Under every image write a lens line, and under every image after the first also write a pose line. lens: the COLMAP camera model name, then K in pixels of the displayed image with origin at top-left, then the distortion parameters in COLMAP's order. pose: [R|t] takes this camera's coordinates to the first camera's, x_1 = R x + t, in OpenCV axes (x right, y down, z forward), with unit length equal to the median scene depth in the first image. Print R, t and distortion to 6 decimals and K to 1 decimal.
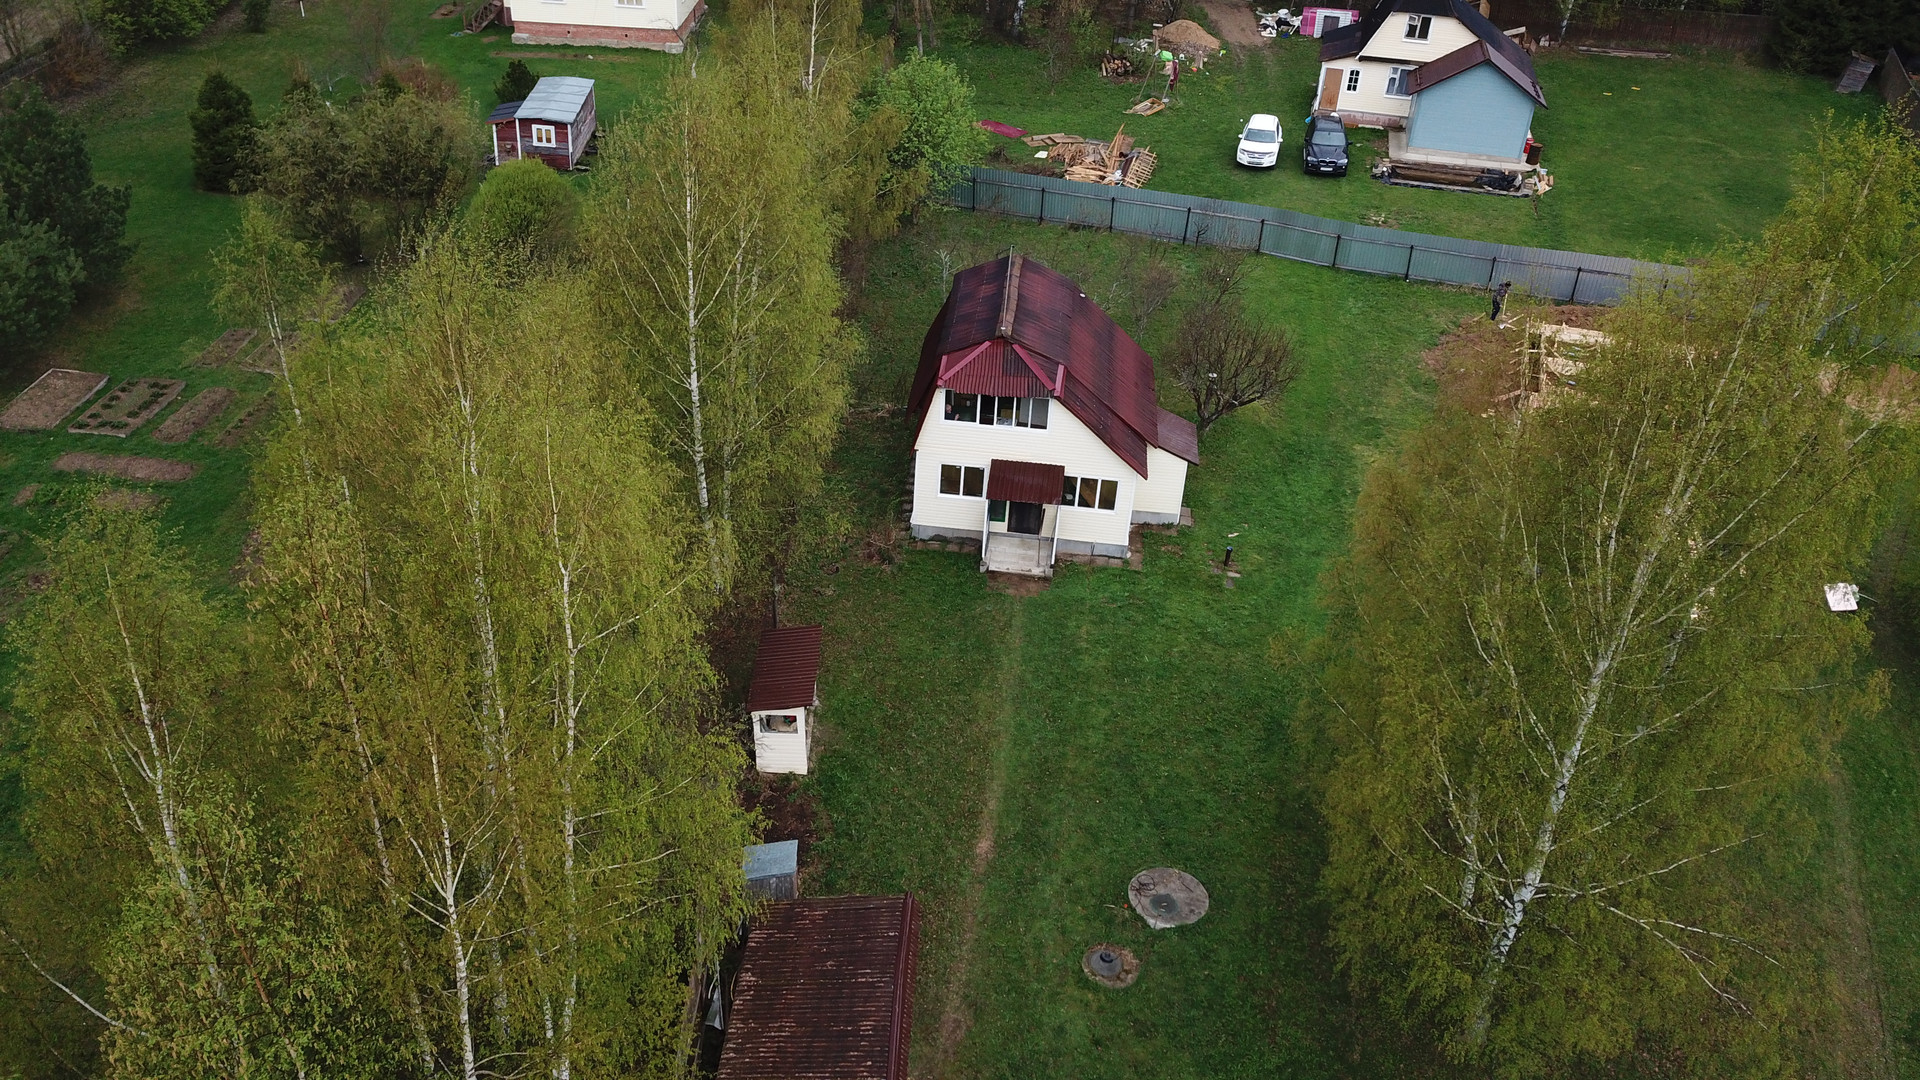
lens RADIAL K [[1489.9, 0, 902.8], [0, 1489.9, 541.8], [0, 0, 1]] dist [0.112021, -0.220779]
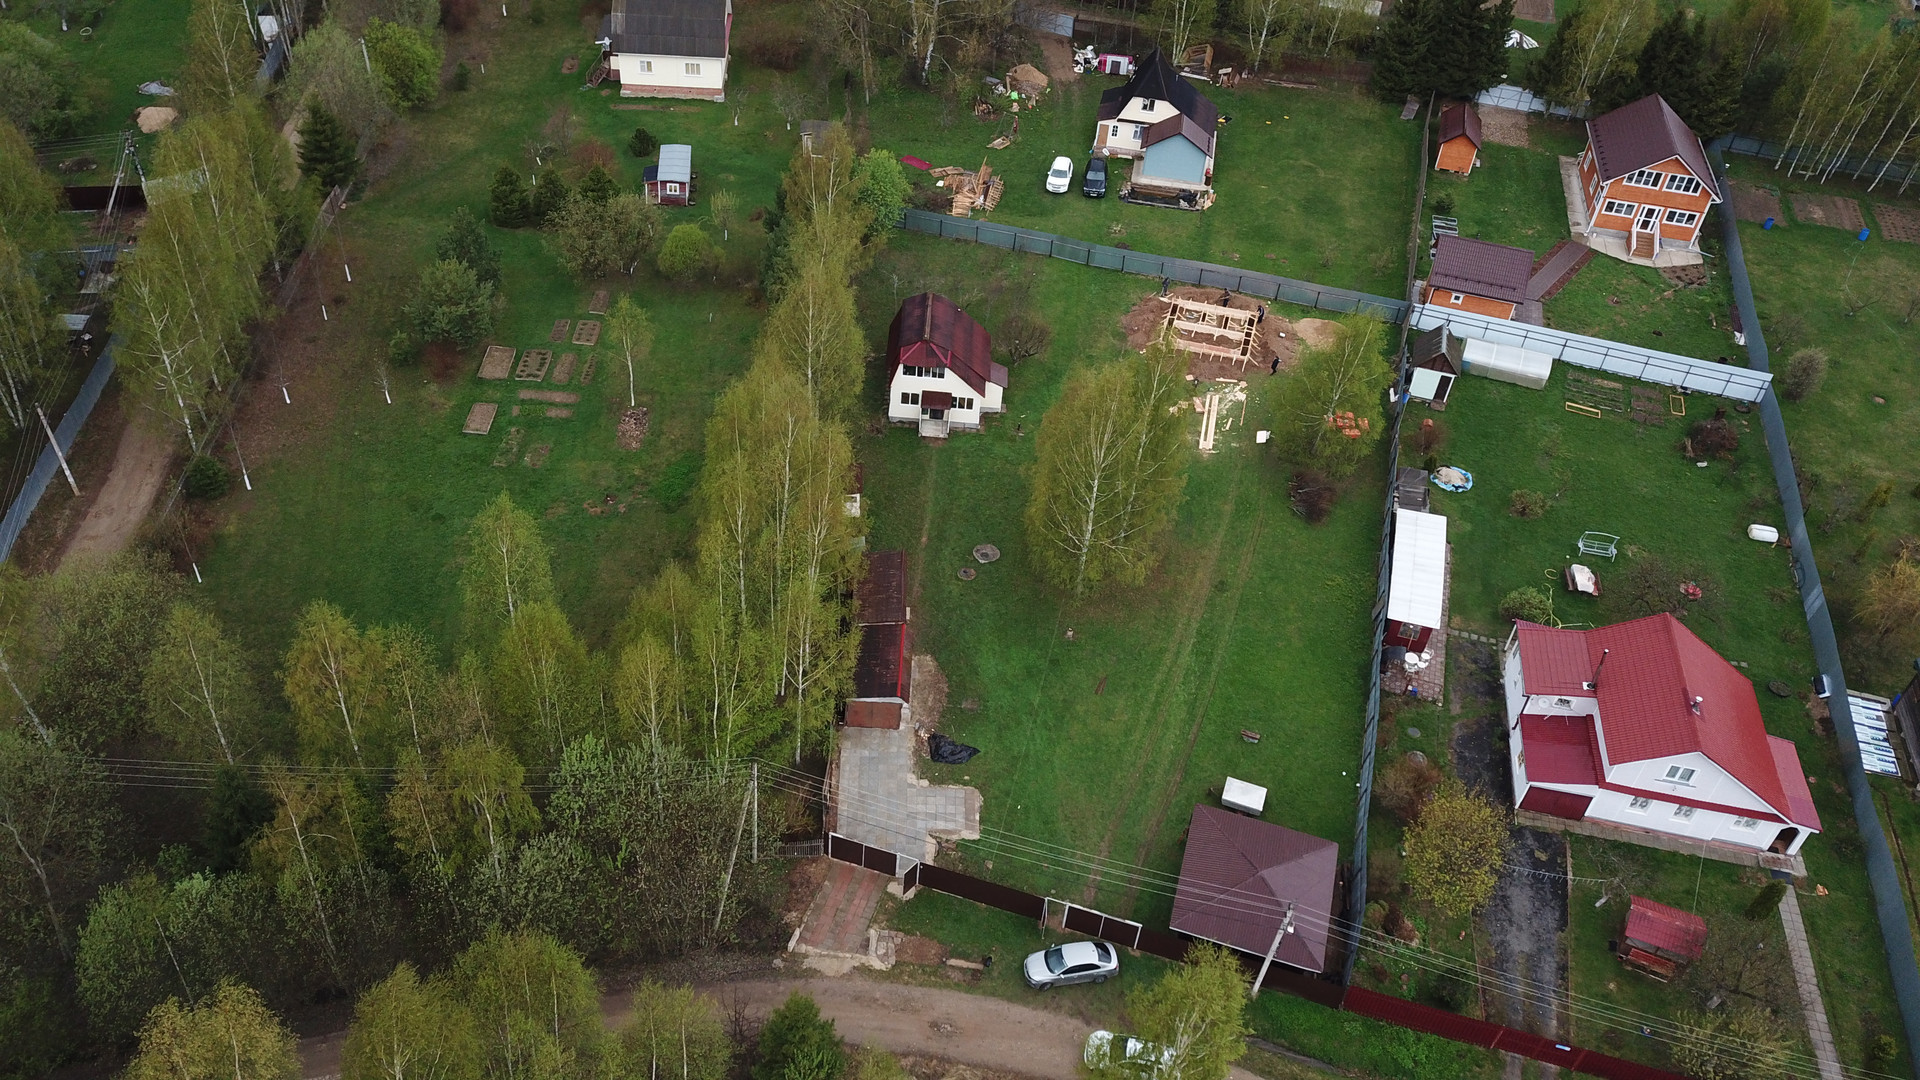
lens RADIAL K [[1495.1, 0, 960.0], [0, 1495.1, 540.0], [0, 0, 1]] dist [0.004284, 0.001911]
pose [[0.994848, -0.028655, 0.097248, -0.109155], [0.014038, 0.988920, 0.147782, -0.152951], [-0.100405, -0.145655, 0.984227, -1.278774]]
